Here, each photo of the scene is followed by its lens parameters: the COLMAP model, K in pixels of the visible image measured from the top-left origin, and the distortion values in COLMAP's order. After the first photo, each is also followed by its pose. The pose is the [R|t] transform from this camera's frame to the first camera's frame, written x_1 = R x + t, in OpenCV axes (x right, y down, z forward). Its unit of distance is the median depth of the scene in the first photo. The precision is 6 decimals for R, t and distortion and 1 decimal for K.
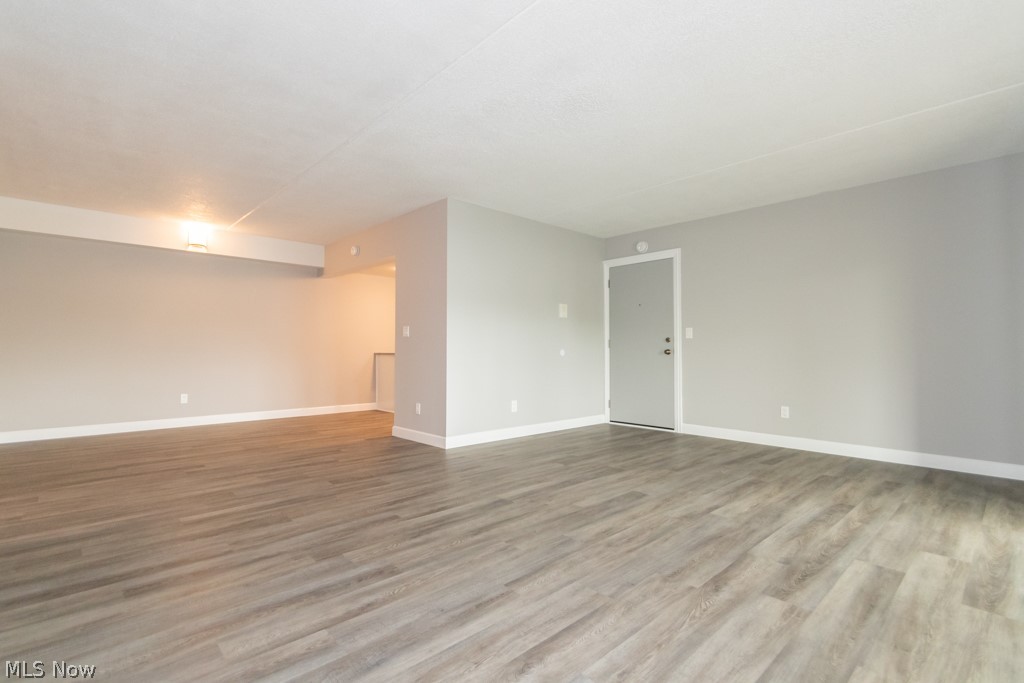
lens RADIAL K [[480.5, 0, 507.6], [0, 480.5, 339.0], [0, 0, 1]] dist [0.009120, -0.006969]
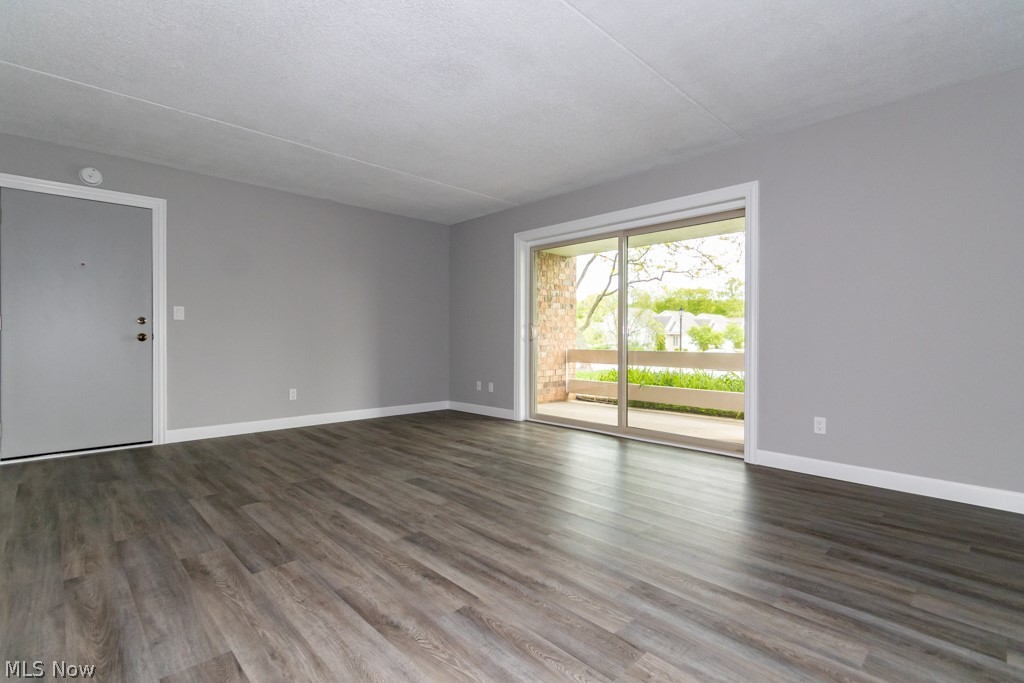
lens RADIAL K [[480.5, 0, 511.6], [0, 480.5, 322.7], [0, 0, 1]] dist [0.009120, -0.006969]
pose [[-0.024814, 0.026269, 0.999347, -0.938390], [-0.028722, 0.999223, -0.026979, 0.021183], [-0.999279, -0.029372, -0.024040, 1.057859]]
